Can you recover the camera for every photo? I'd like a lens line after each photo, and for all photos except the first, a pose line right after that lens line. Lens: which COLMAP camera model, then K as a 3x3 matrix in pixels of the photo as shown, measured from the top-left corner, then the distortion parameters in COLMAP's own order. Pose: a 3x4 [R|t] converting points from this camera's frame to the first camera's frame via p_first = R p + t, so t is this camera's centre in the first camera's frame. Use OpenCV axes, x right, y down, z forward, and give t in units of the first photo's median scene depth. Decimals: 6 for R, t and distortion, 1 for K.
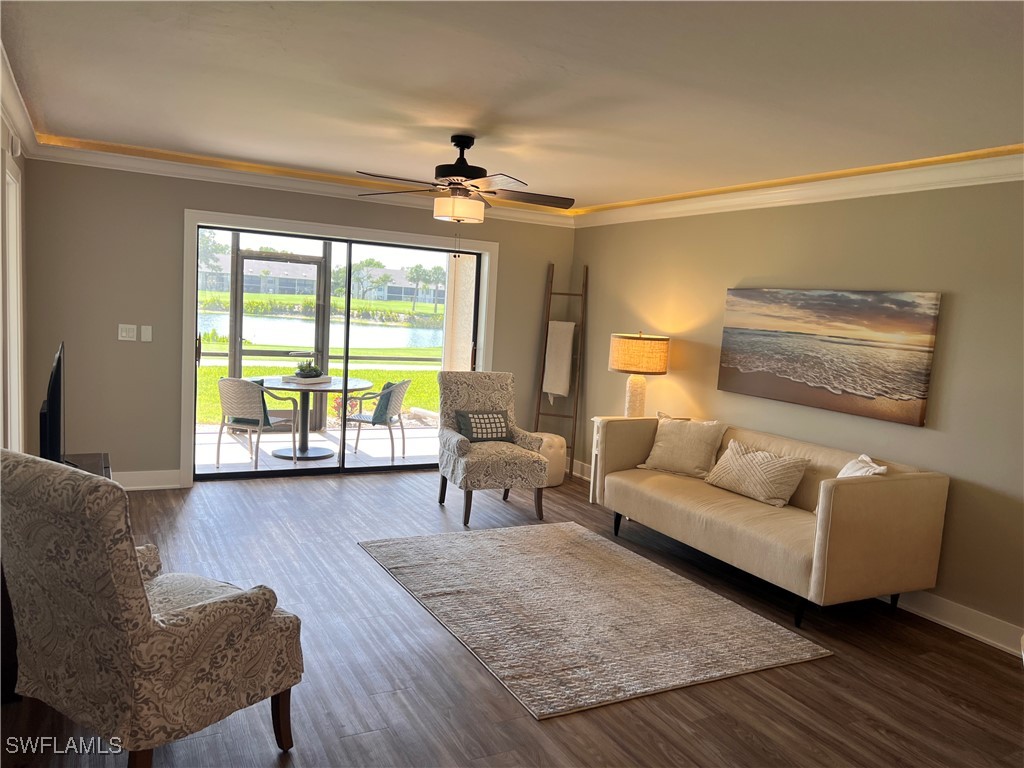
lens RADIAL K [[772.9, 0, 512.0], [0, 772.9, 384.0], [0, 0, 1]] dist [0.093689, -0.129215]
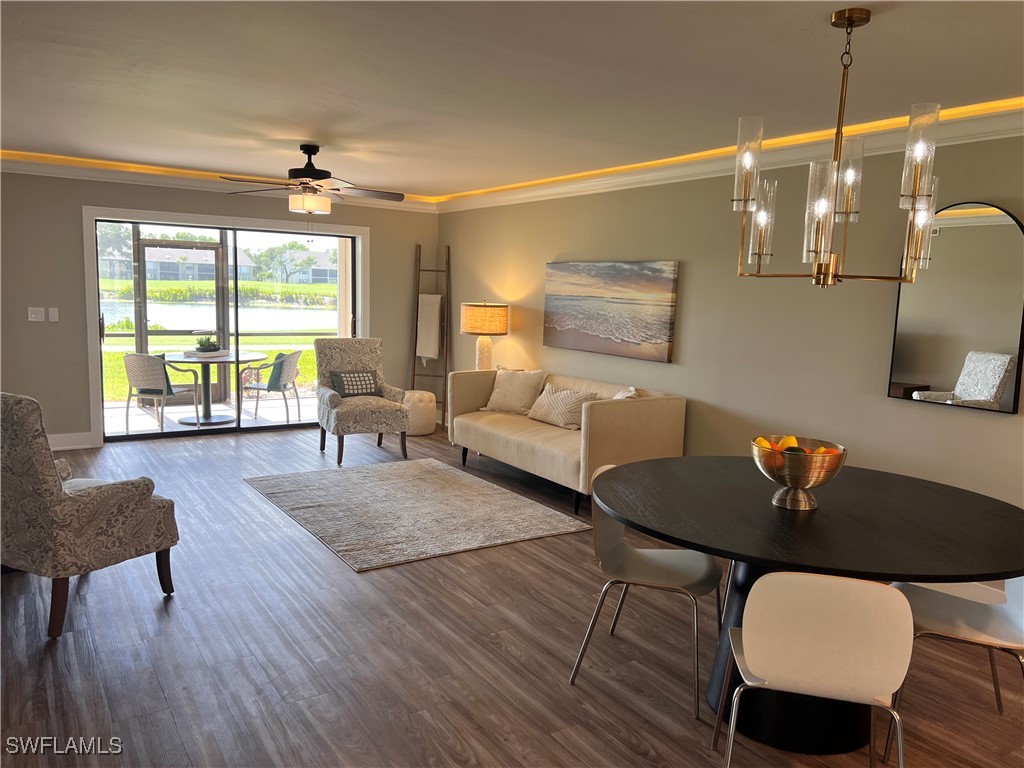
lens RADIAL K [[768.7, 0, 509.7], [0, 768.7, 382.4], [0, 0, 1]] dist [0.079139, -0.097373]
pose [[0.995587, -0.041394, 0.084216, 0.124602], [0.039192, 0.998850, 0.027633, 0.036291], [-0.085263, -0.024210, 0.996064, -0.252033]]
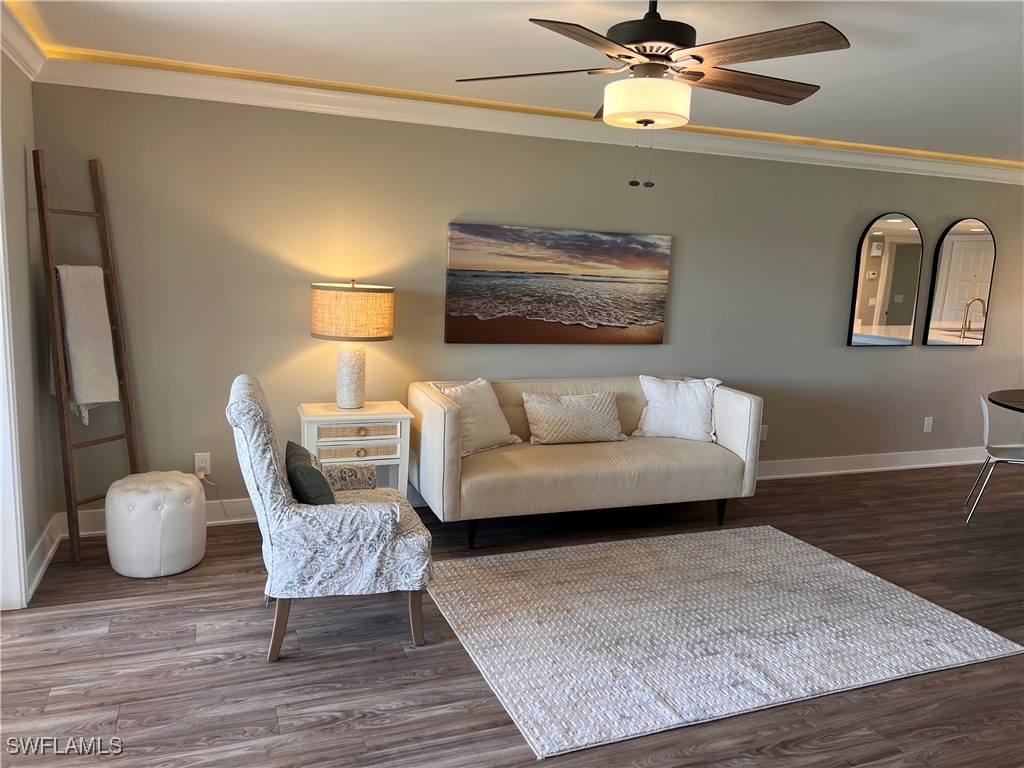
lens RADIAL K [[772.9, 0, 512.0], [0, 772.9, 384.0], [0, 0, 1]] dist [0.093689, -0.129215]
pose [[0.117285, -0.210145, 0.970610, -0.649981], [0.070819, 0.976637, 0.202893, -0.135850], [-0.990570, 0.044942, 0.129427, 0.960492]]
